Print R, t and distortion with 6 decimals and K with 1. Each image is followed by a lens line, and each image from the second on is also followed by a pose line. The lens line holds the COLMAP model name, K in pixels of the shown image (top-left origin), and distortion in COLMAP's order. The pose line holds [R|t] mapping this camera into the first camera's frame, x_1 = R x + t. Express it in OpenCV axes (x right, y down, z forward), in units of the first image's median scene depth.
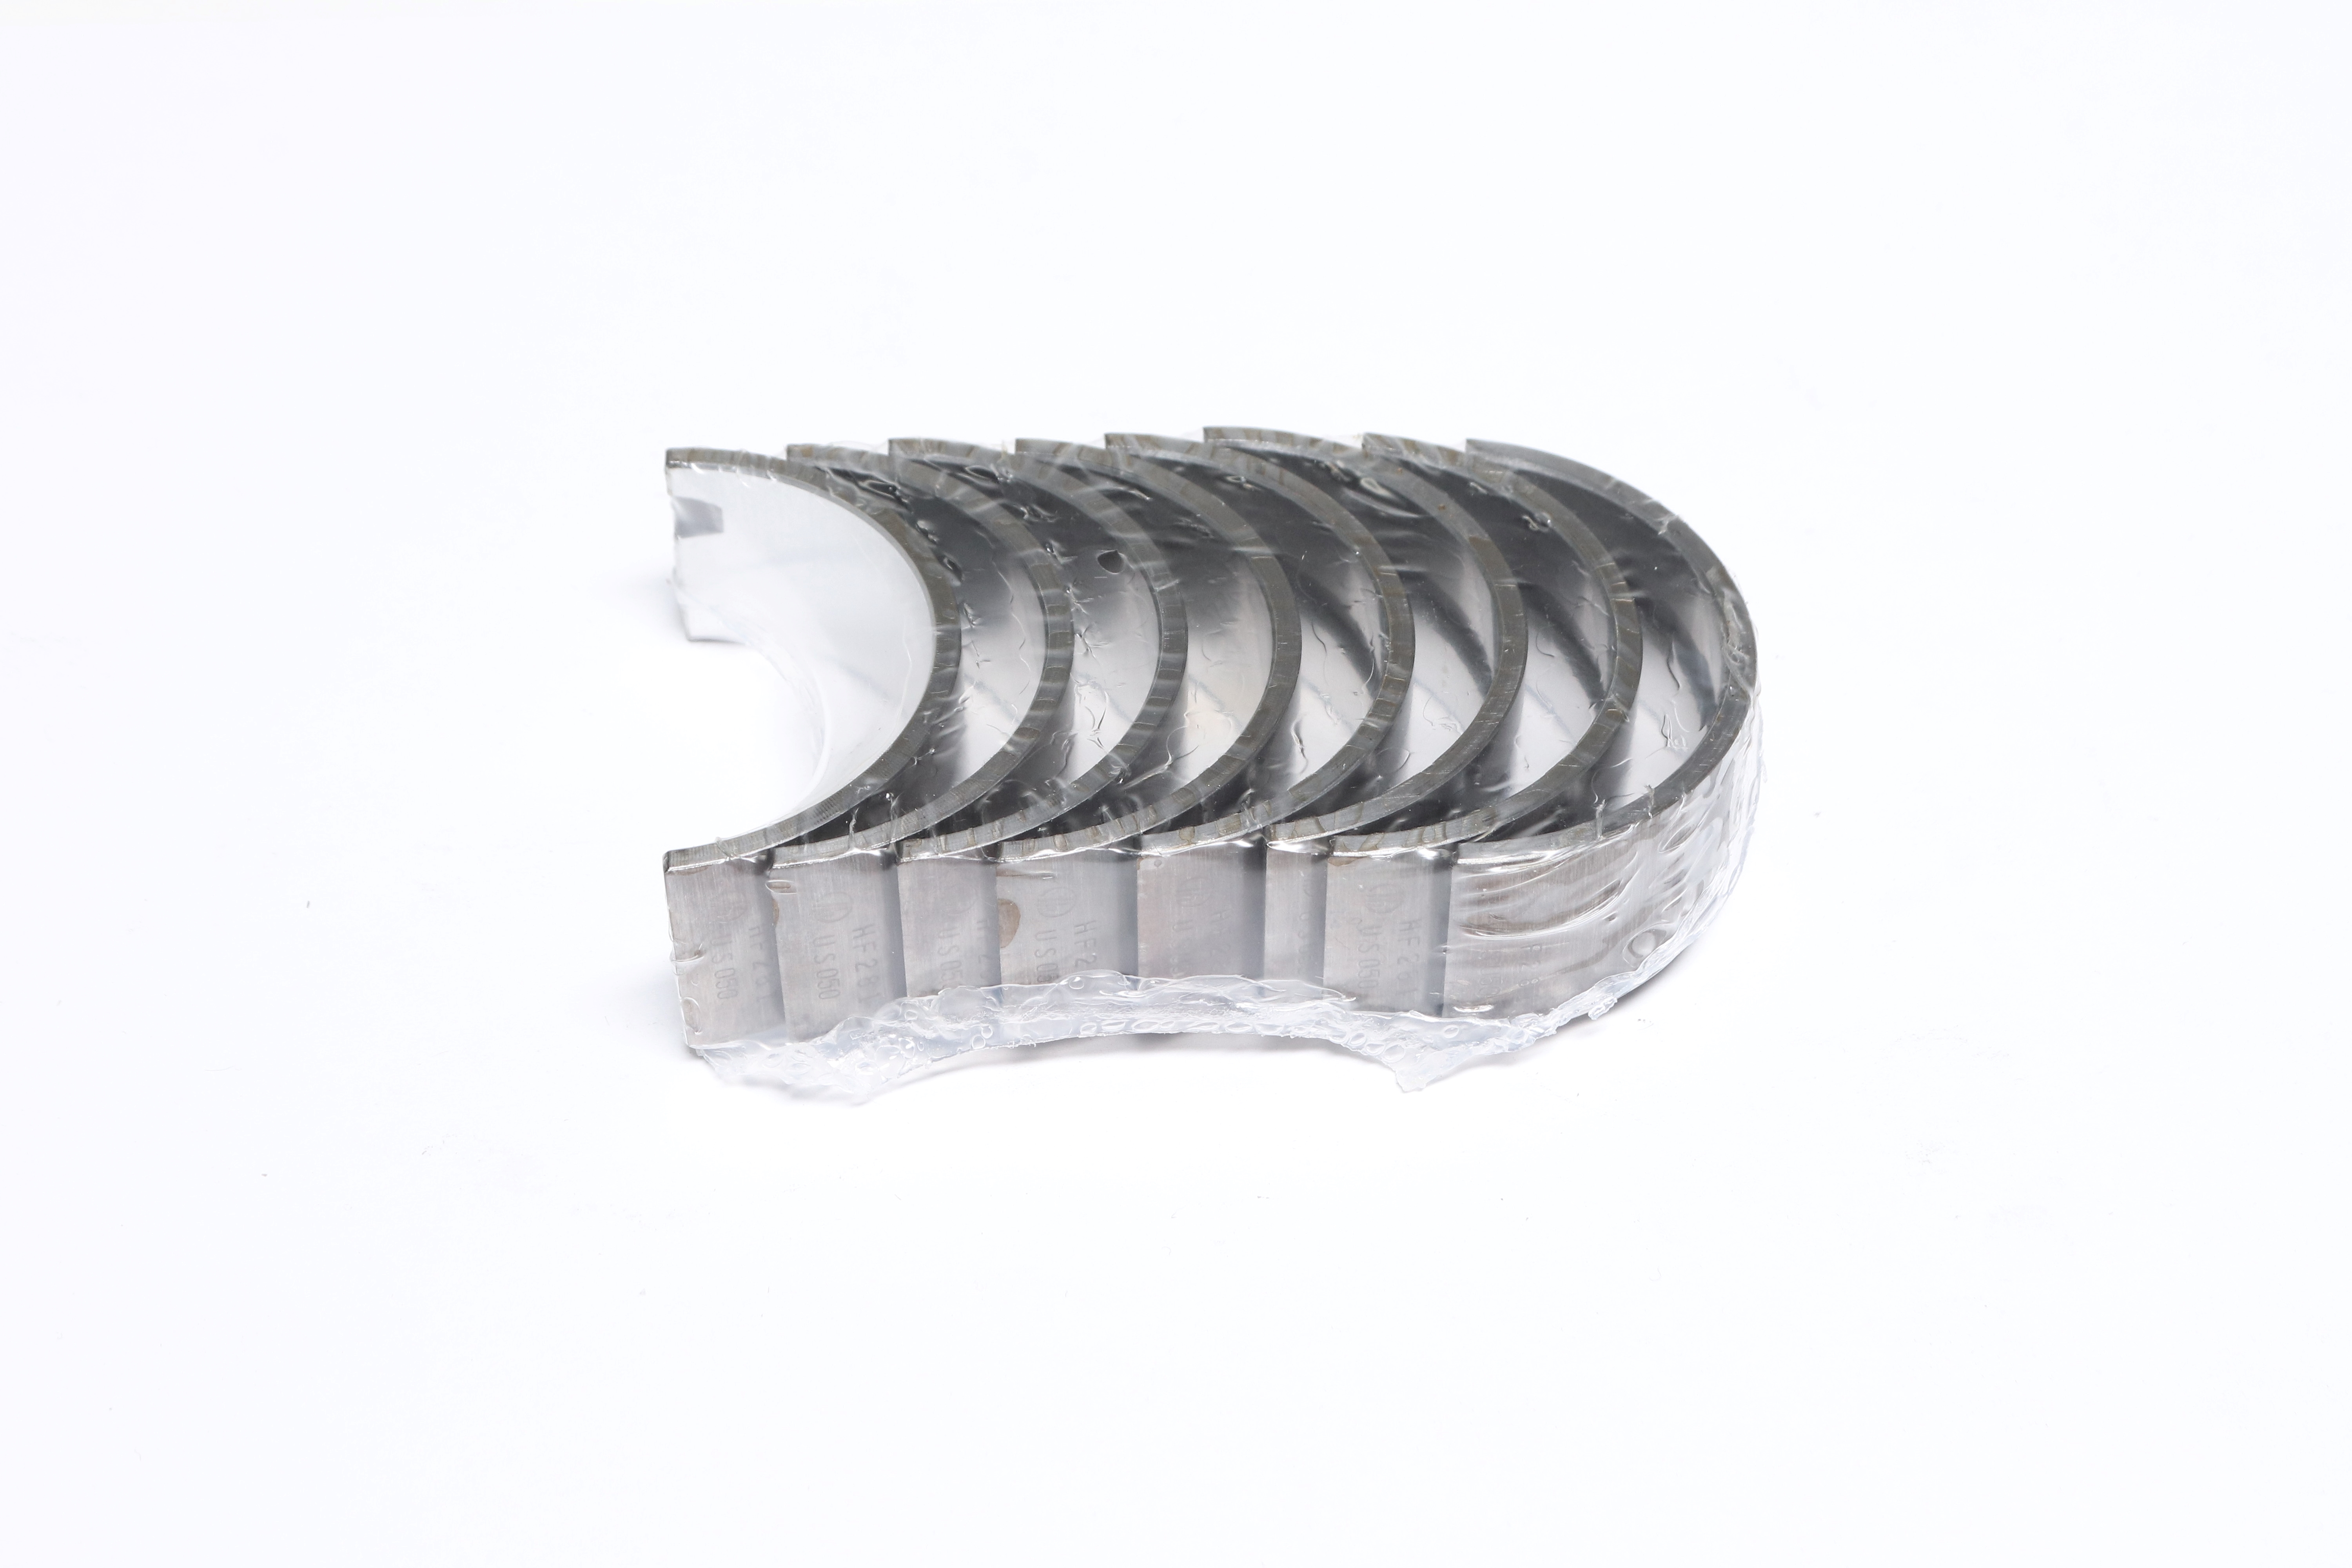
lens RADIAL K [[4387.3, 0, 1173.7], [0, 4387.3, 778.3], [0, 0, 1]] dist [-0.032498, 0.000000]
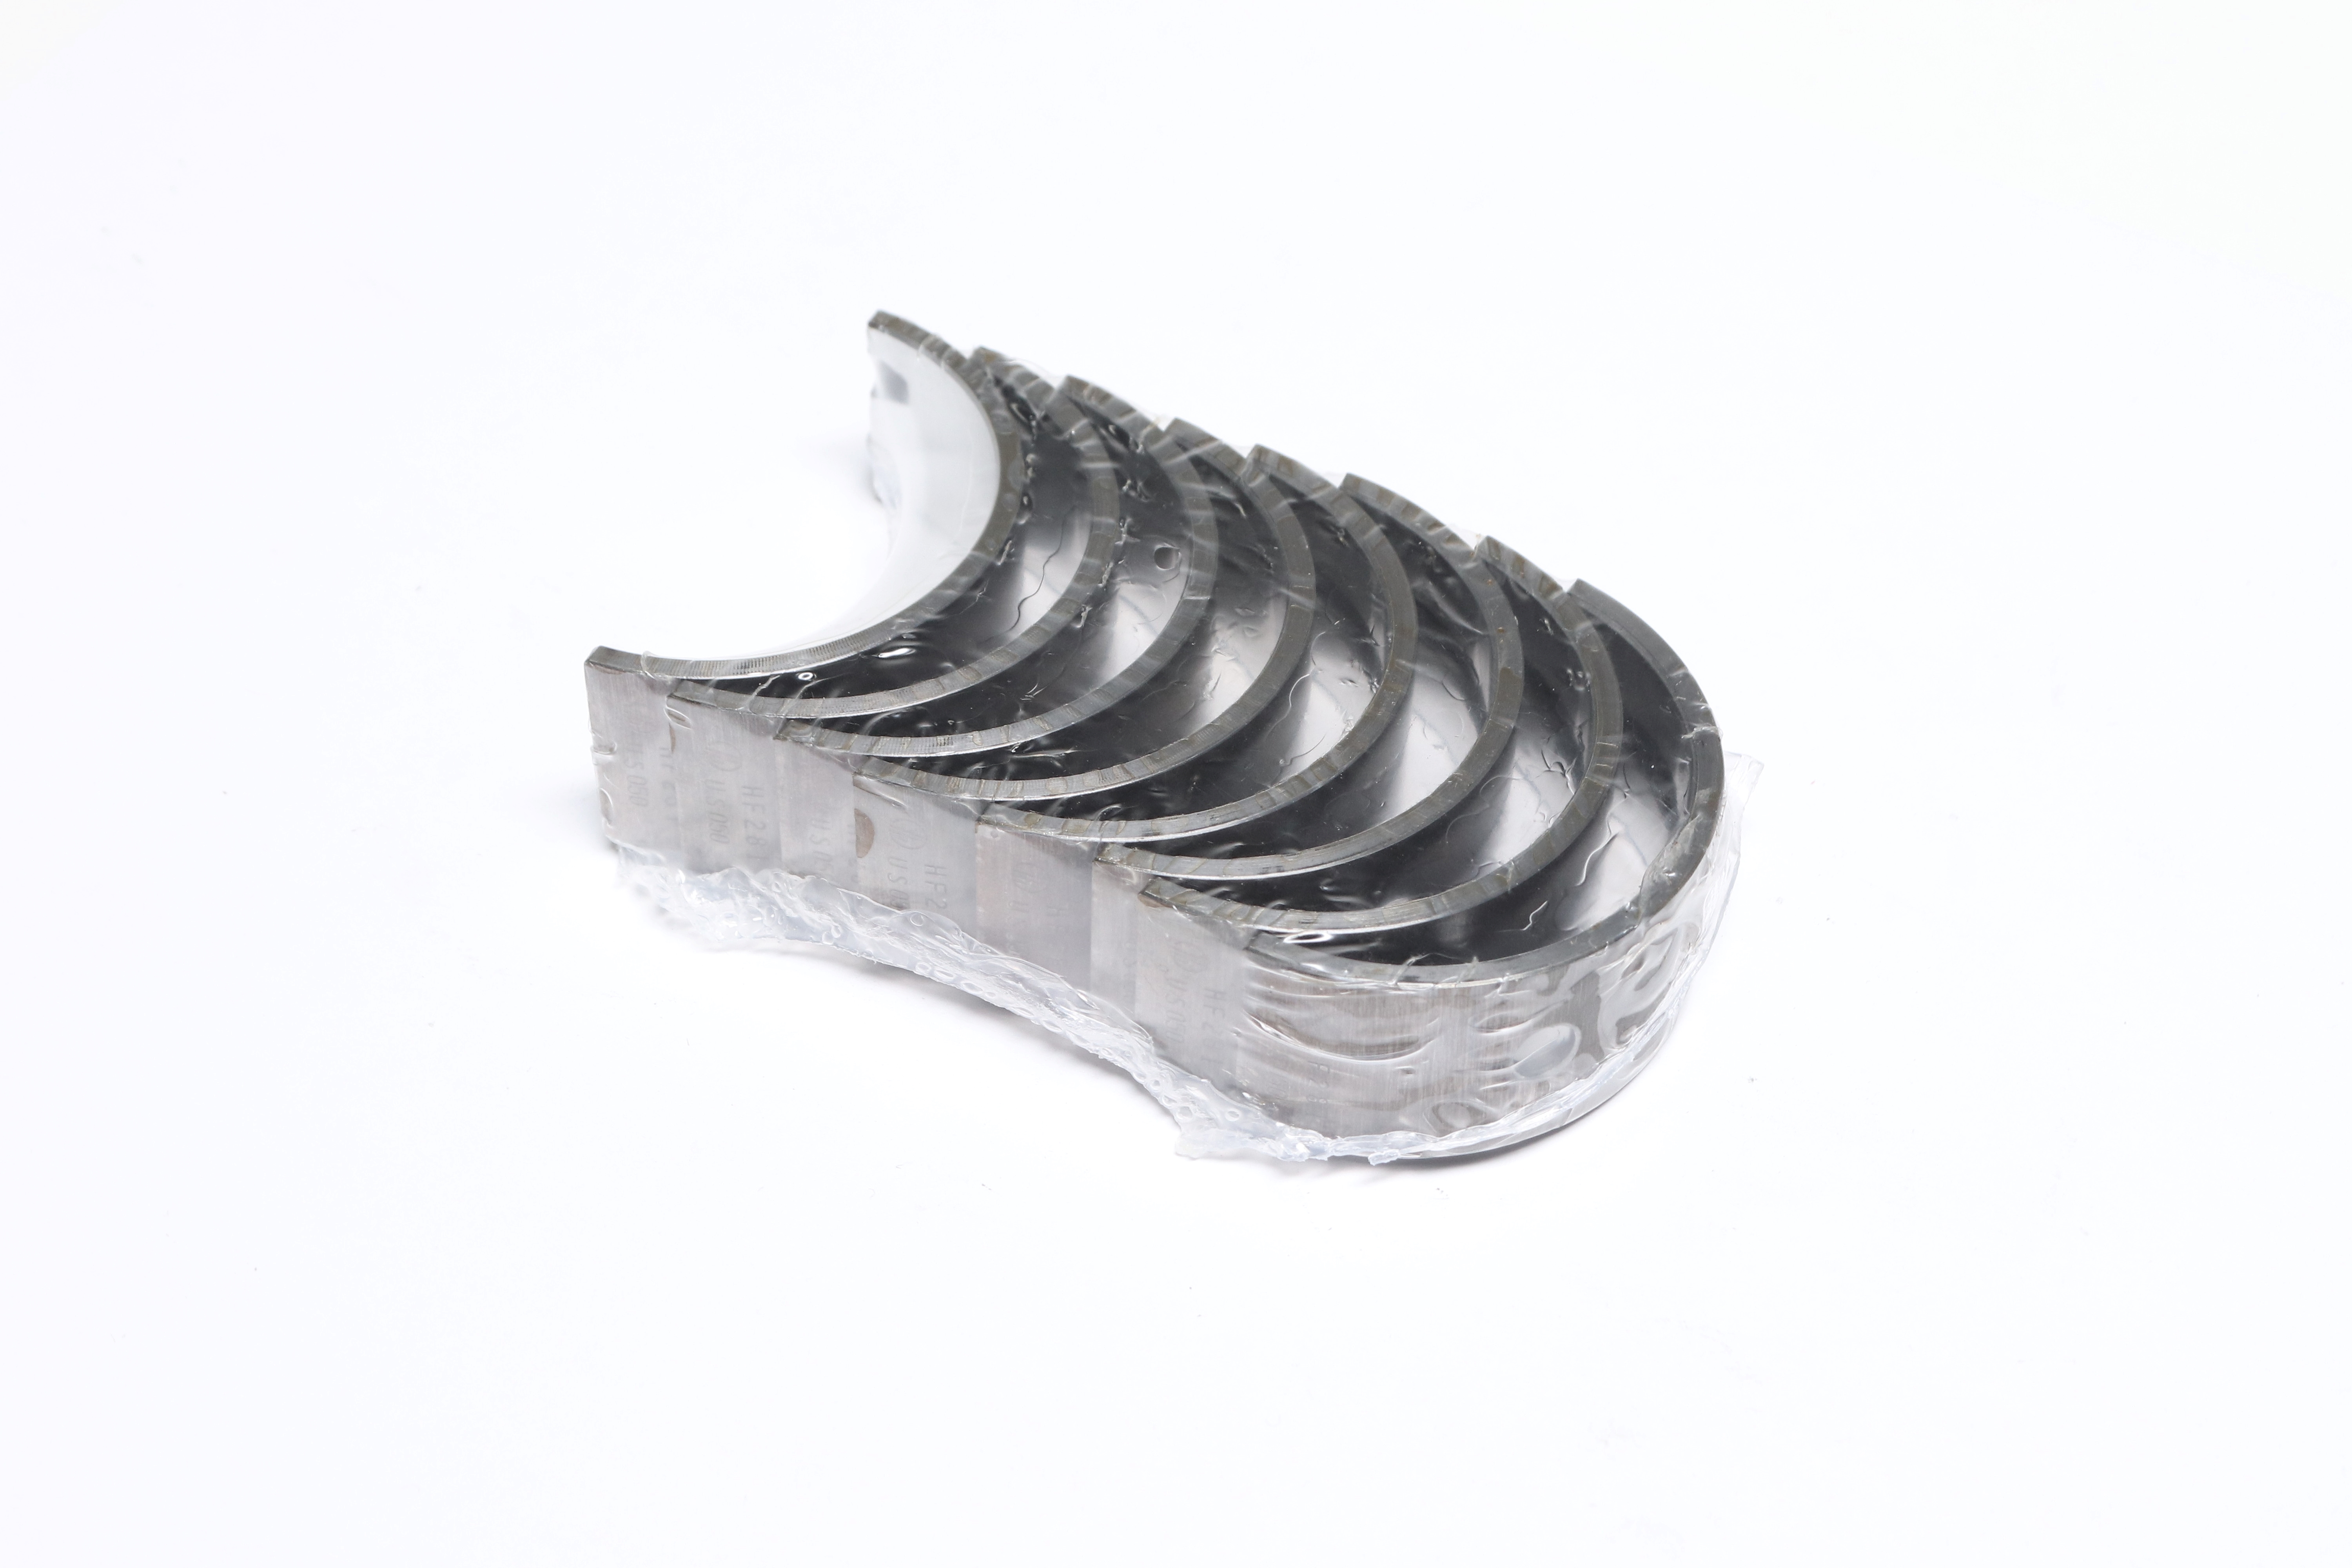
lens RADIAL K [[4387.3, 0, 1174.0], [0, 4387.3, 789.8], [0, 0, 1]] dist [-0.032498, 0.000000]
pose [[0.852426, 0.374014, -0.365353, 0.383174], [-0.371582, 0.924954, 0.079921, -0.083138], [0.367826, 0.067632, 0.927432, 0.079676]]
